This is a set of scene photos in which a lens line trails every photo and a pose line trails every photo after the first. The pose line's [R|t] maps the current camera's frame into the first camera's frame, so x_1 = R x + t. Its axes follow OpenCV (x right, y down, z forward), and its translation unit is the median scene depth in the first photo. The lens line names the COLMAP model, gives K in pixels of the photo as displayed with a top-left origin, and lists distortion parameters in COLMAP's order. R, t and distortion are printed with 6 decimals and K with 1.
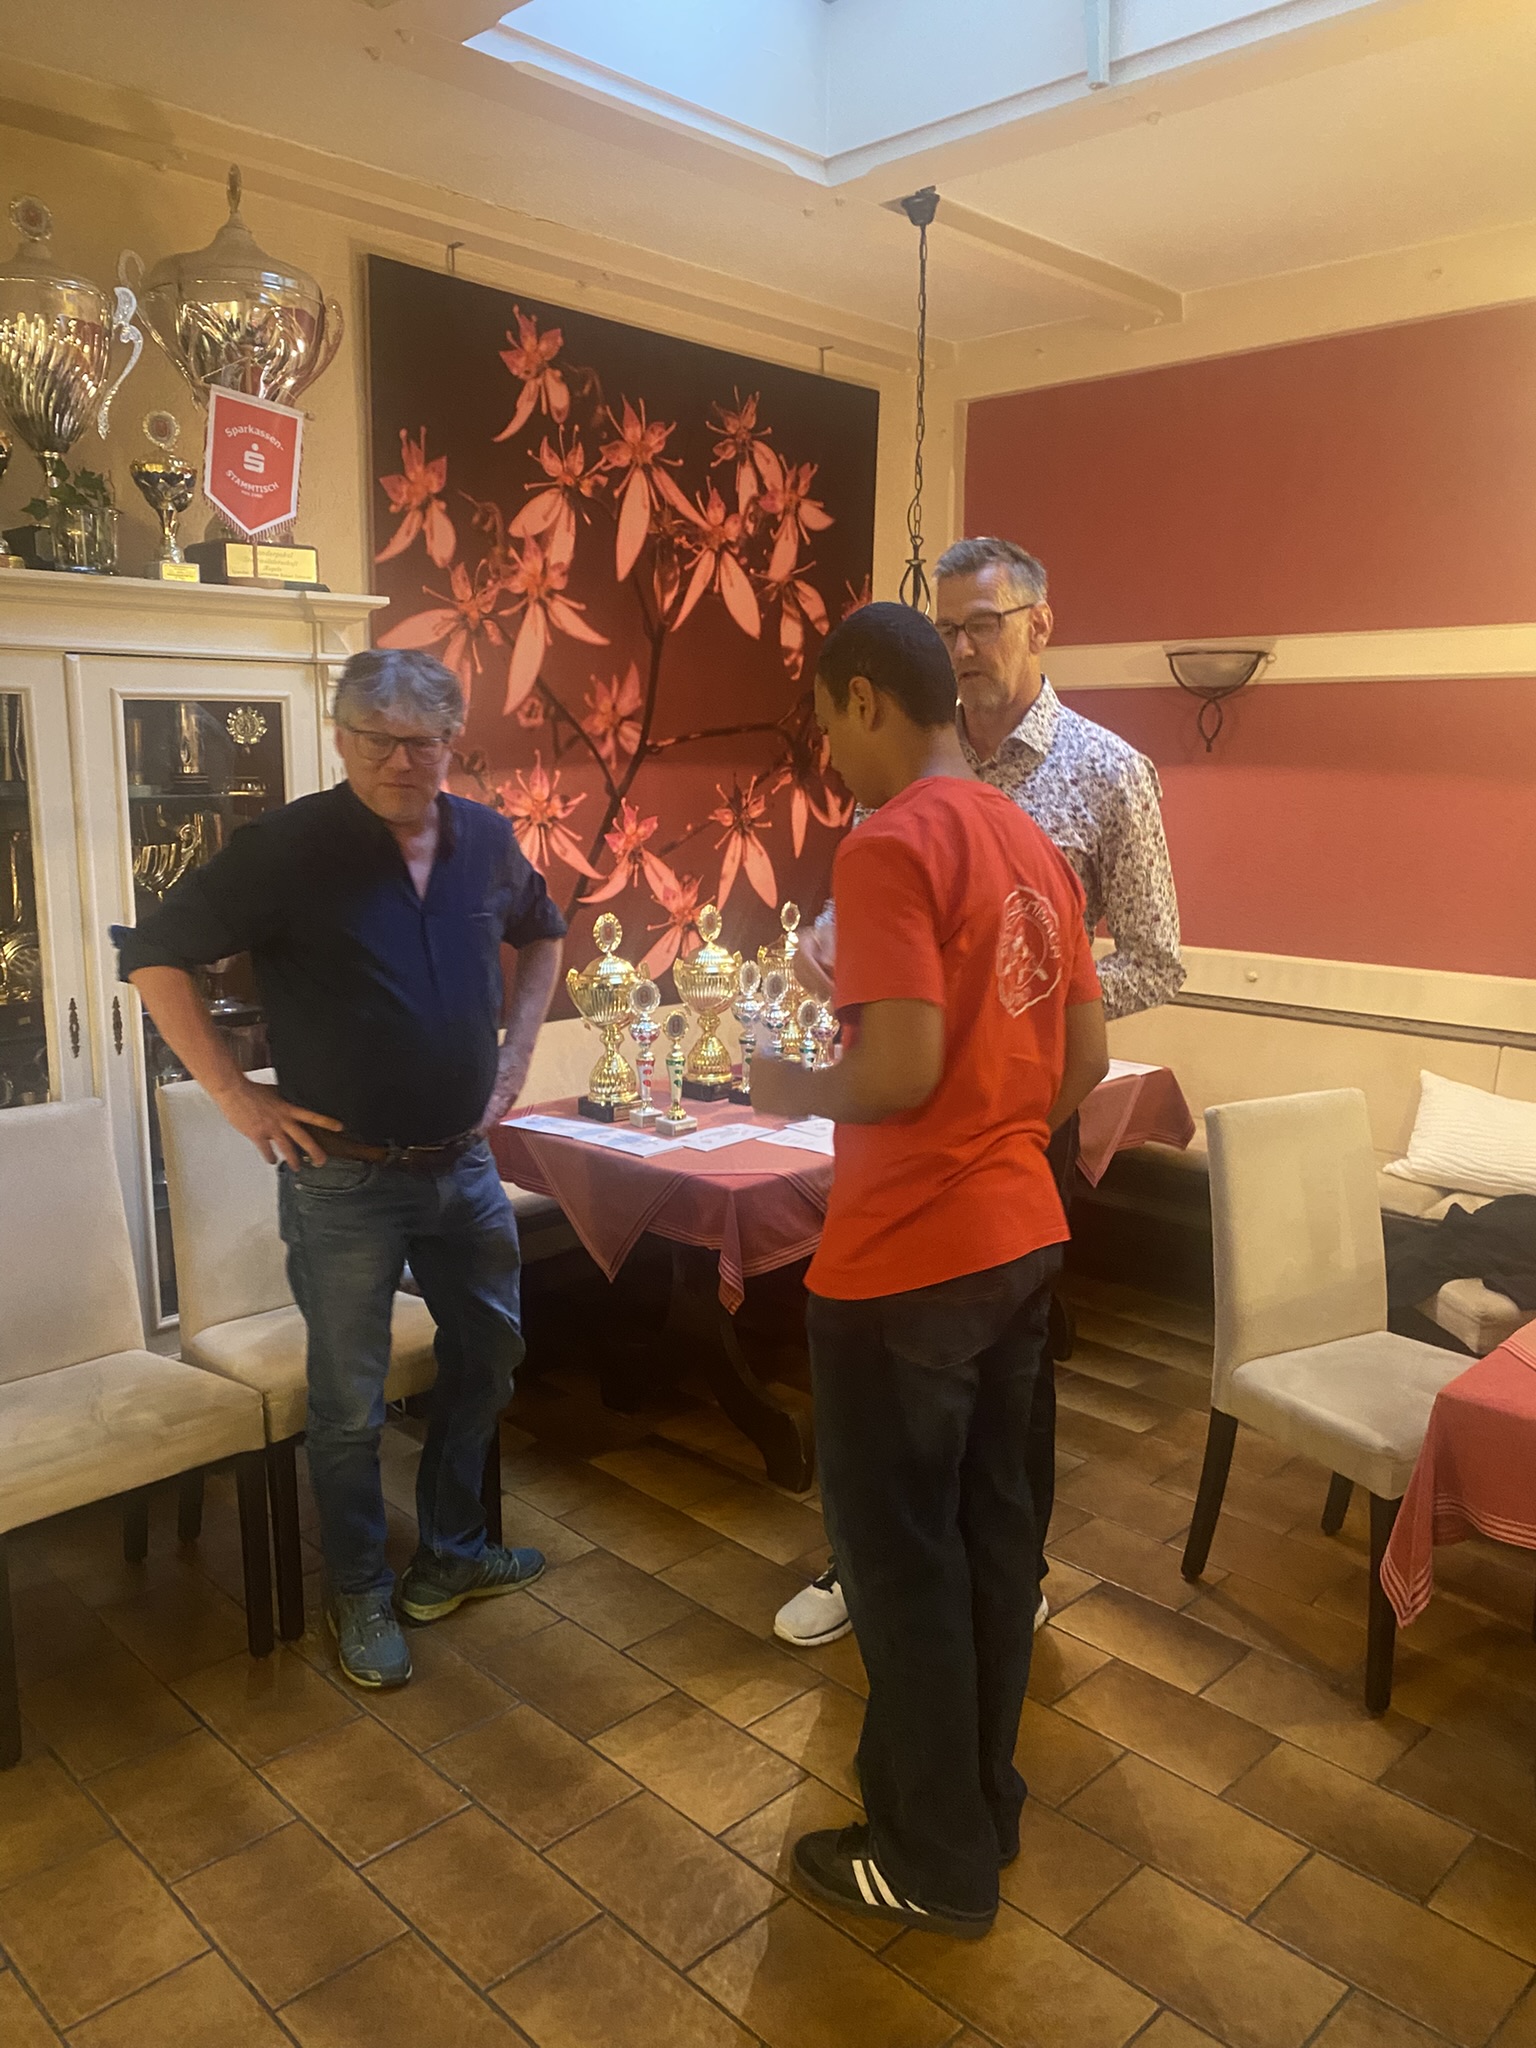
lens RADIAL K [[1570.4, 0, 792.5], [0, 1570.4, 1022.0], [0, 0, 1]] dist [0.003653, -0.004823]
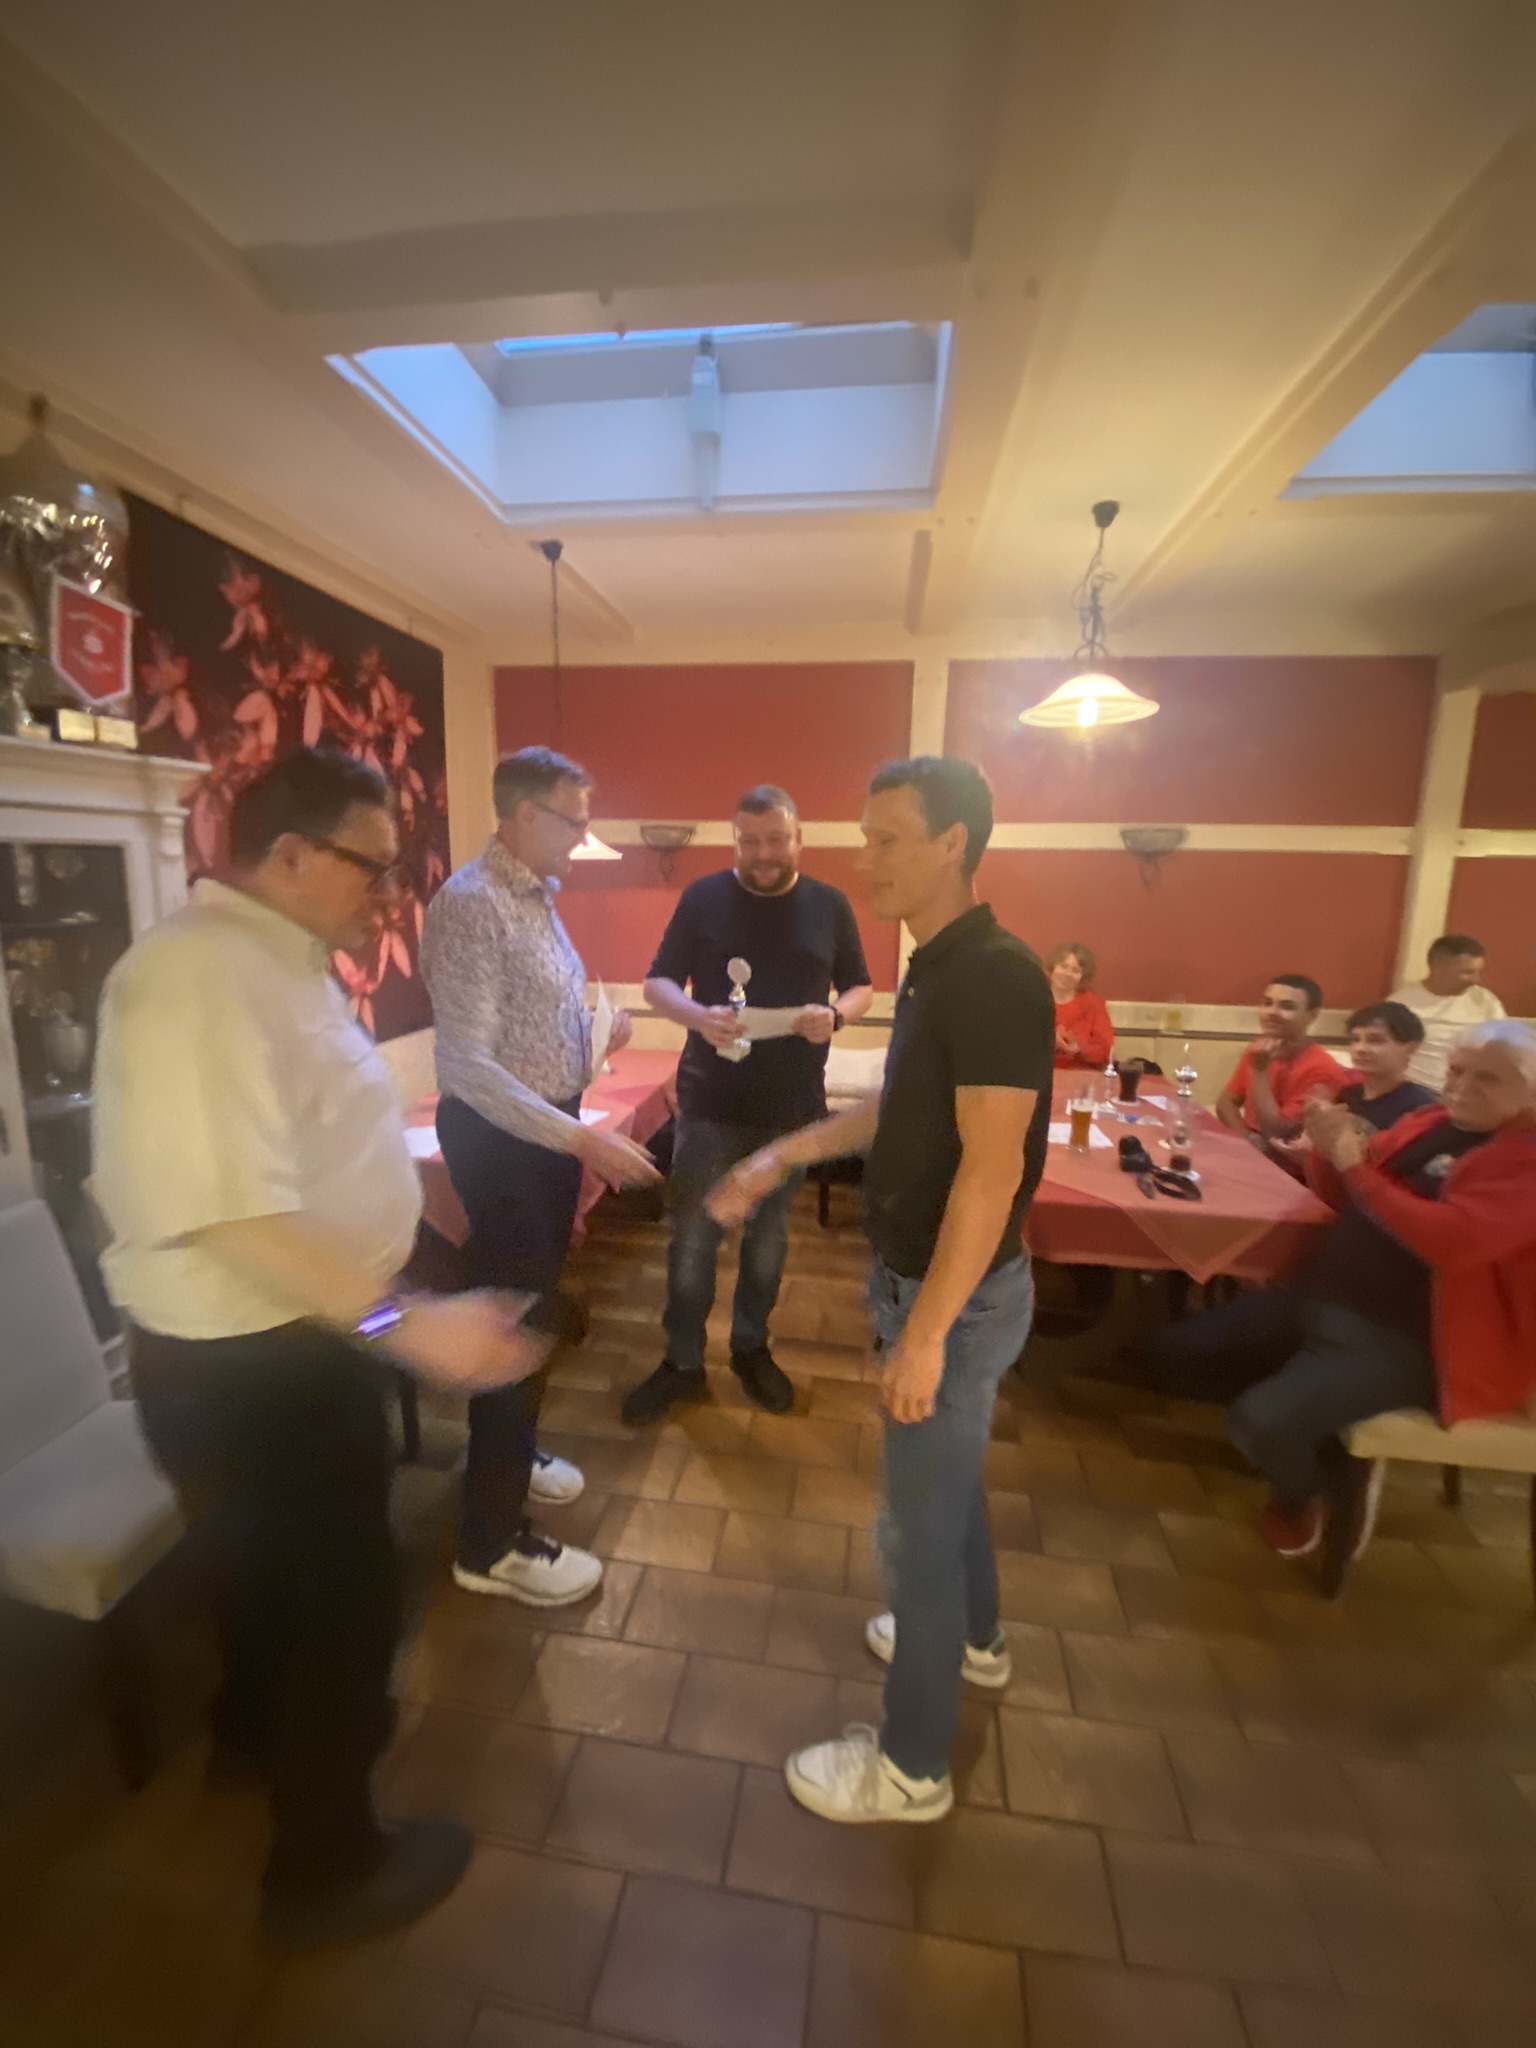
lens RADIAL K [[829.2, 0, 776.4], [0, 829.2, 1022.2], [0, 0, 1]] dist [0.005260, -0.011060]
pose [[0.808496, -0.094689, 0.580835, -0.238320], [0.085380, 0.995402, 0.043427, -0.039856], [-0.582276, 0.014481, 0.812862, 0.143749]]
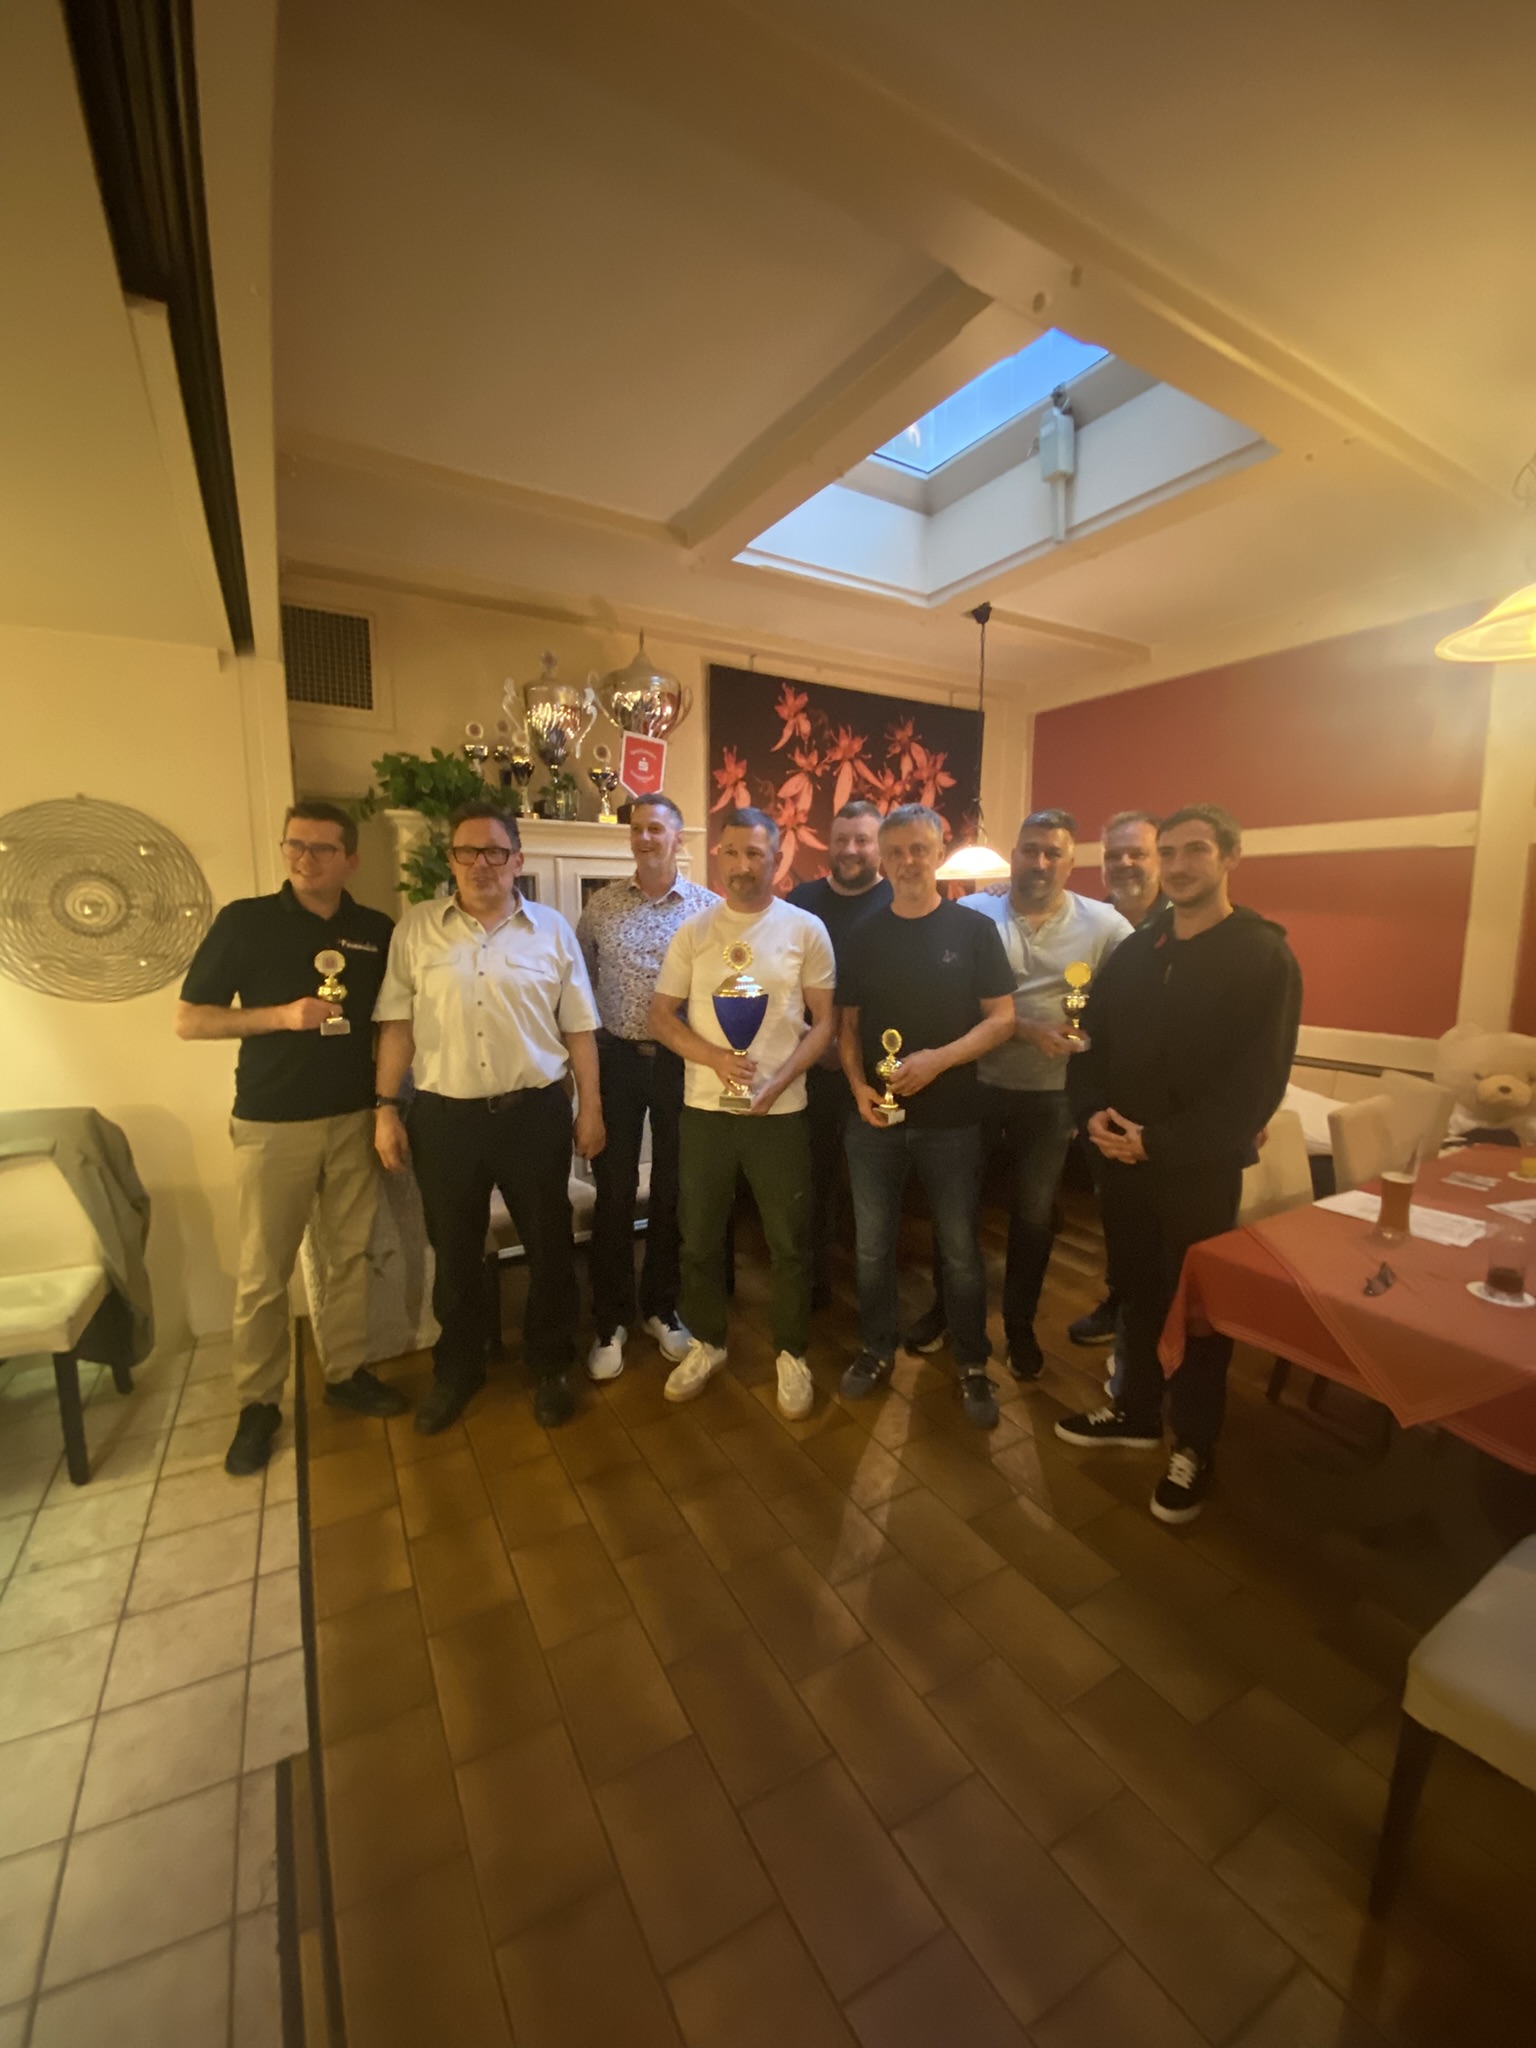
lens RADIAL K [[829.2, 0, 773.5], [0, 829.2, 1030.7], [0, 0, 1]] dist [0.005260, -0.011060]
pose [[0.966093, 0.030122, -0.256430, 0.094606], [-0.037617, 0.998995, -0.024373, 0.015825], [0.255438, 0.033192, 0.966256, -0.017703]]
